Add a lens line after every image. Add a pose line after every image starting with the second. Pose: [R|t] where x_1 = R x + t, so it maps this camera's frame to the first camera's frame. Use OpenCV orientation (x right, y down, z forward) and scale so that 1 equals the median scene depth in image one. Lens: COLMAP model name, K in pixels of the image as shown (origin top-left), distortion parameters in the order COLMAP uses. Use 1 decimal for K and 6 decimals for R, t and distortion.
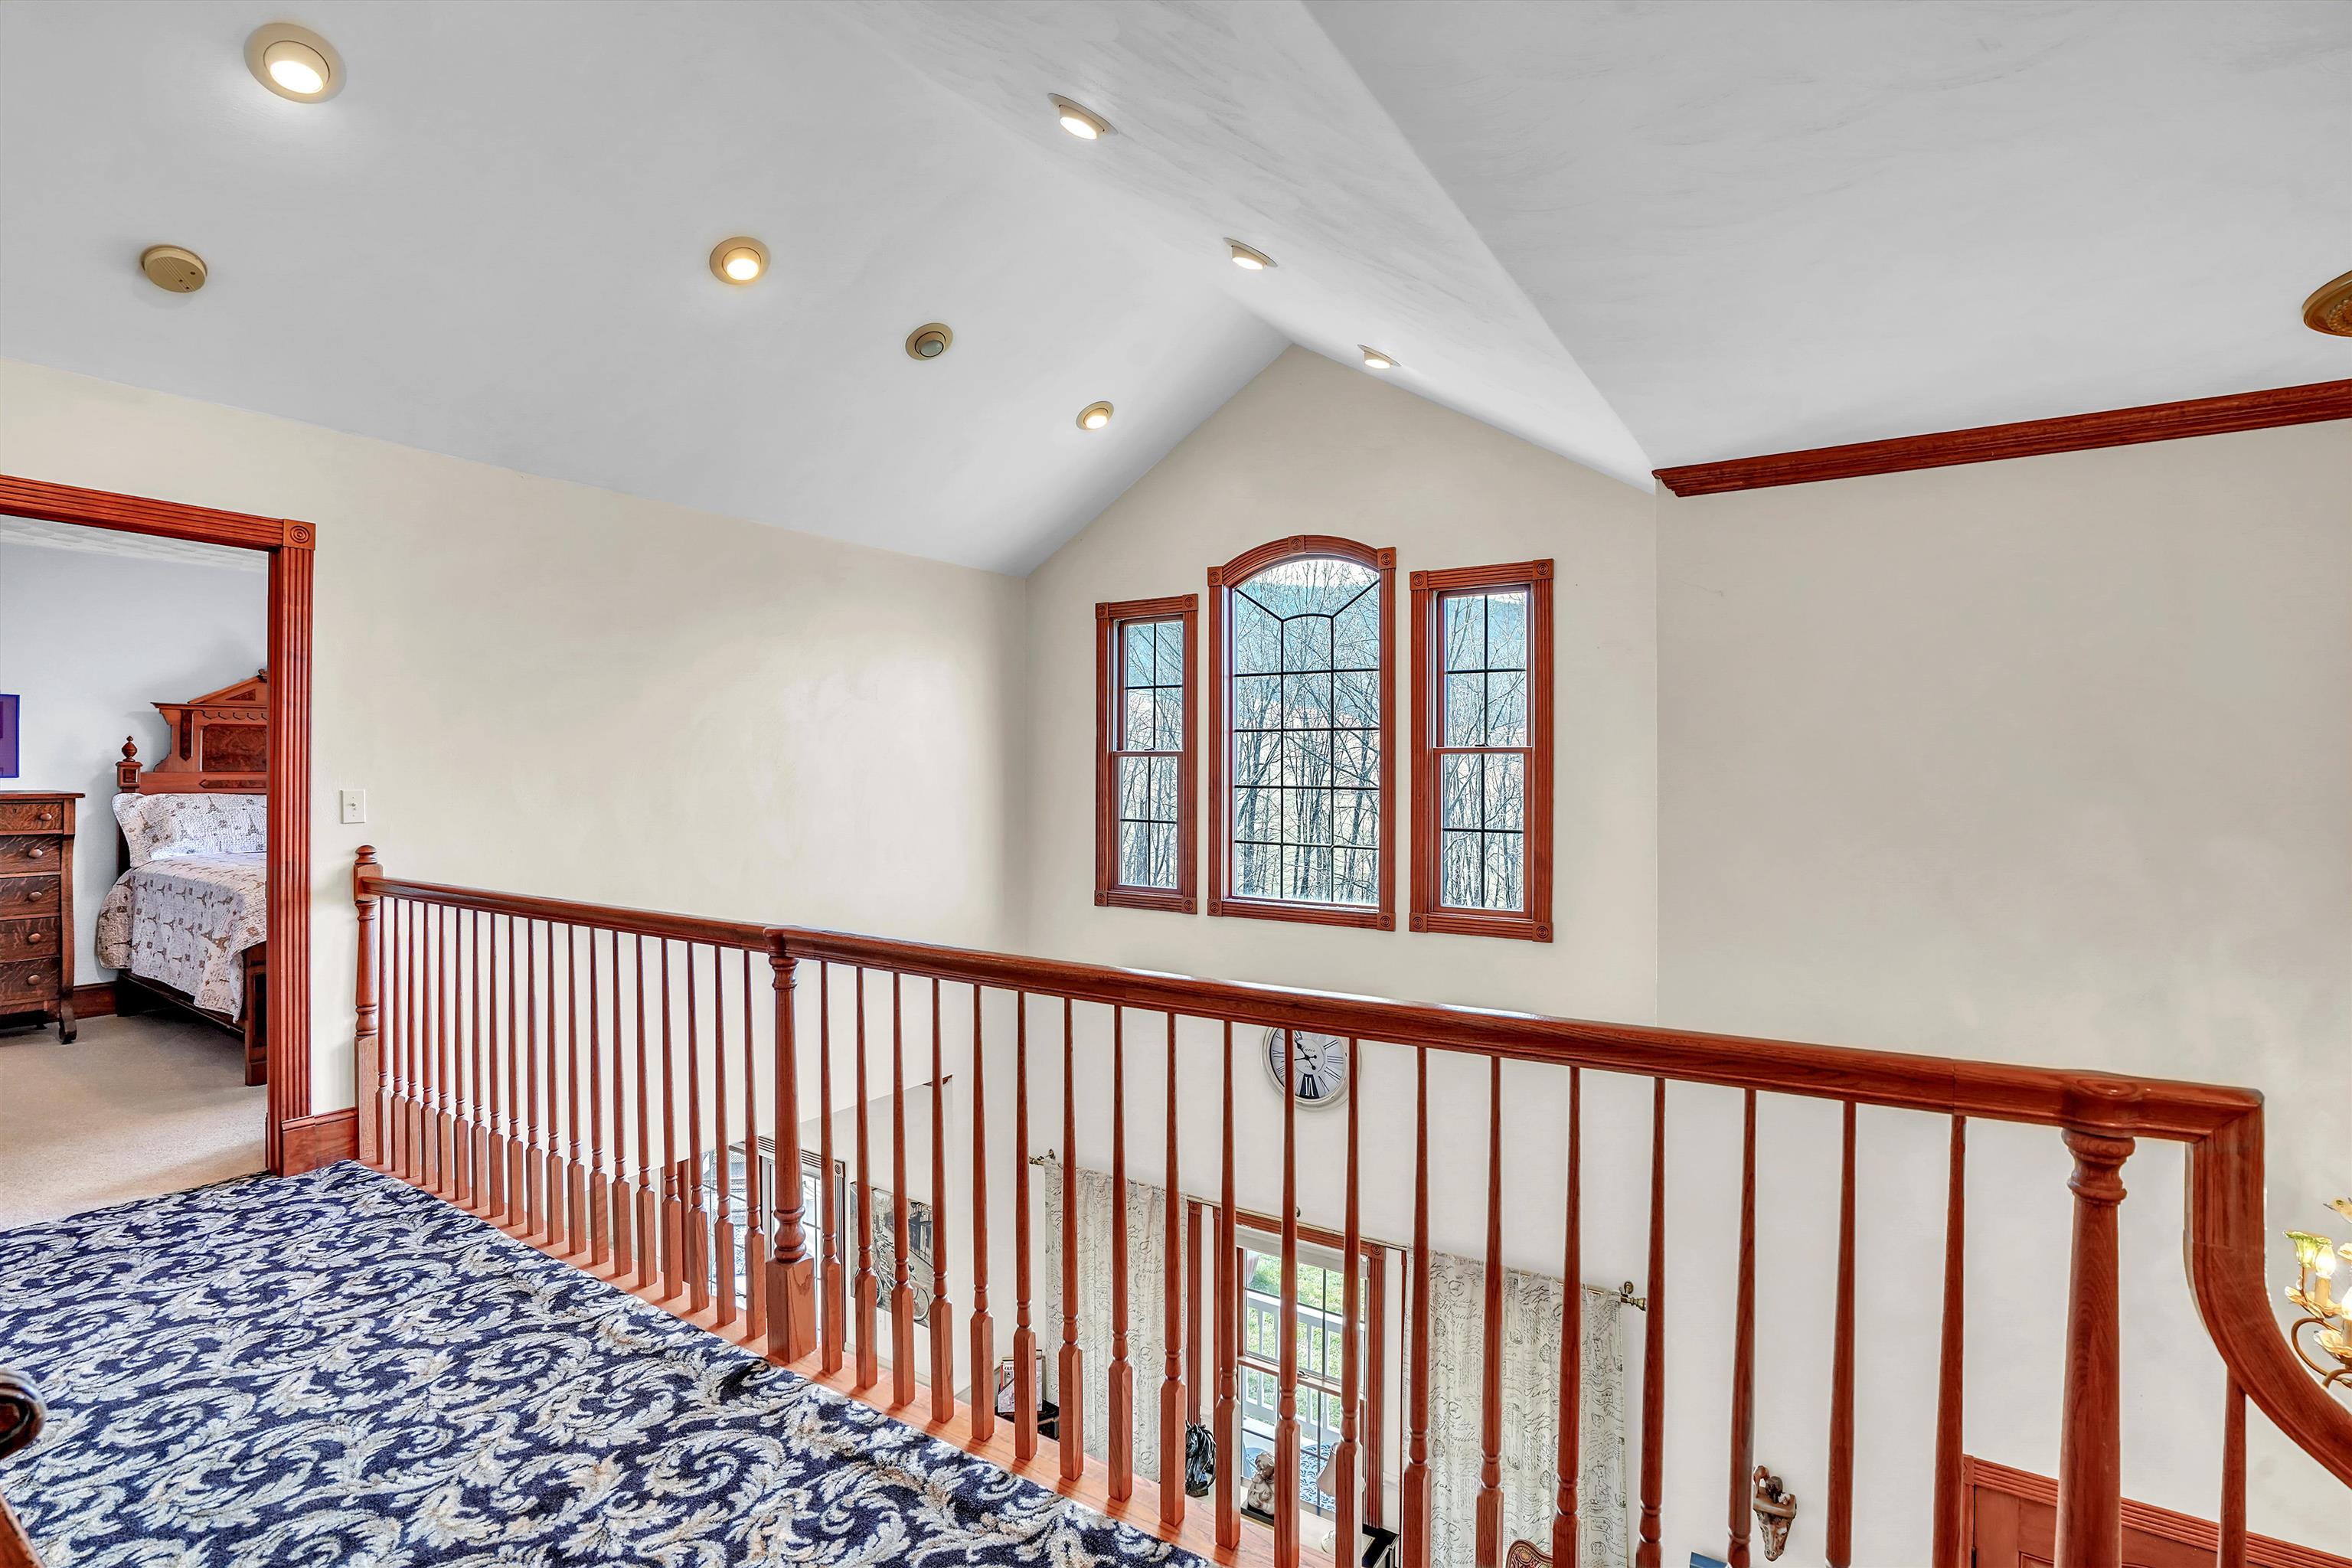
lens RADIAL K [[1089.3, 0, 1176.0], [0, 1089.3, 784.0], [0, 0, 1]] dist [-0.050449, 0.021035]
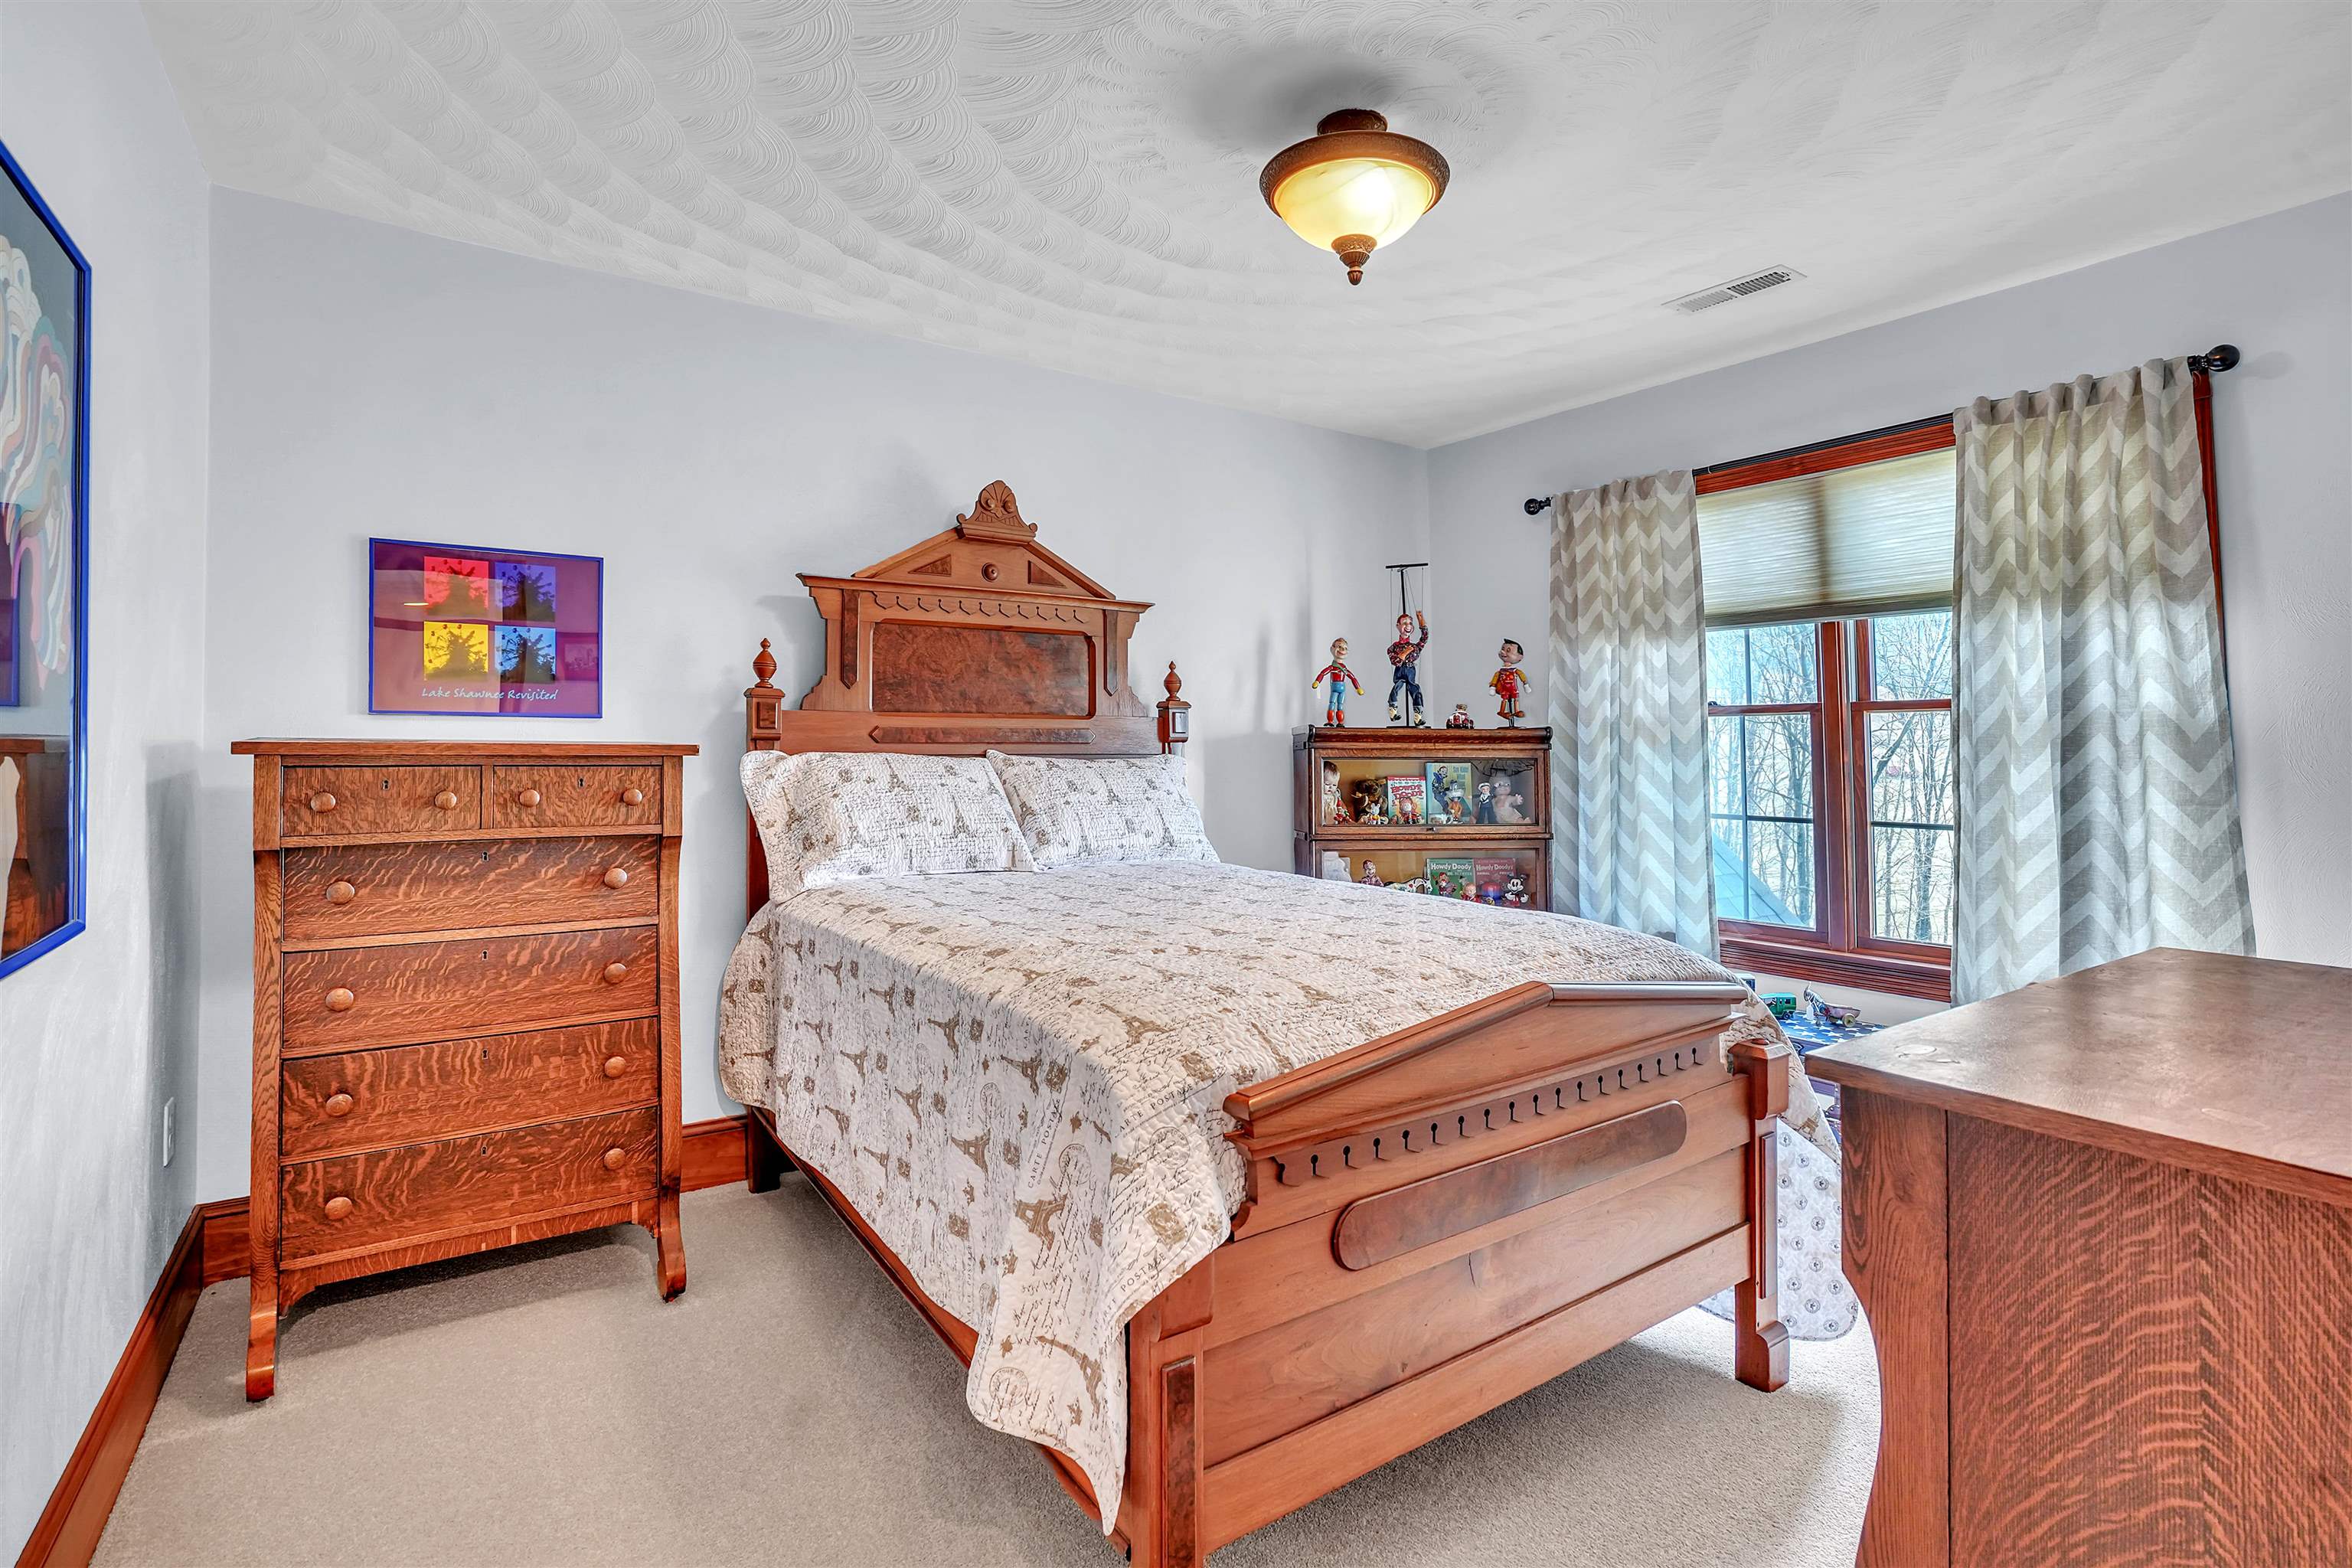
lens RADIAL K [[1089.3, 0, 1176.0], [0, 1089.3, 784.0], [0, 0, 1]] dist [-0.050449, 0.021035]
pose [[0.927379, 0.012953, -0.373899, -0.620778], [-0.006967, 0.999825, 0.017357, 0.014608], [0.374059, -0.013492, 0.927307, 0.600297]]
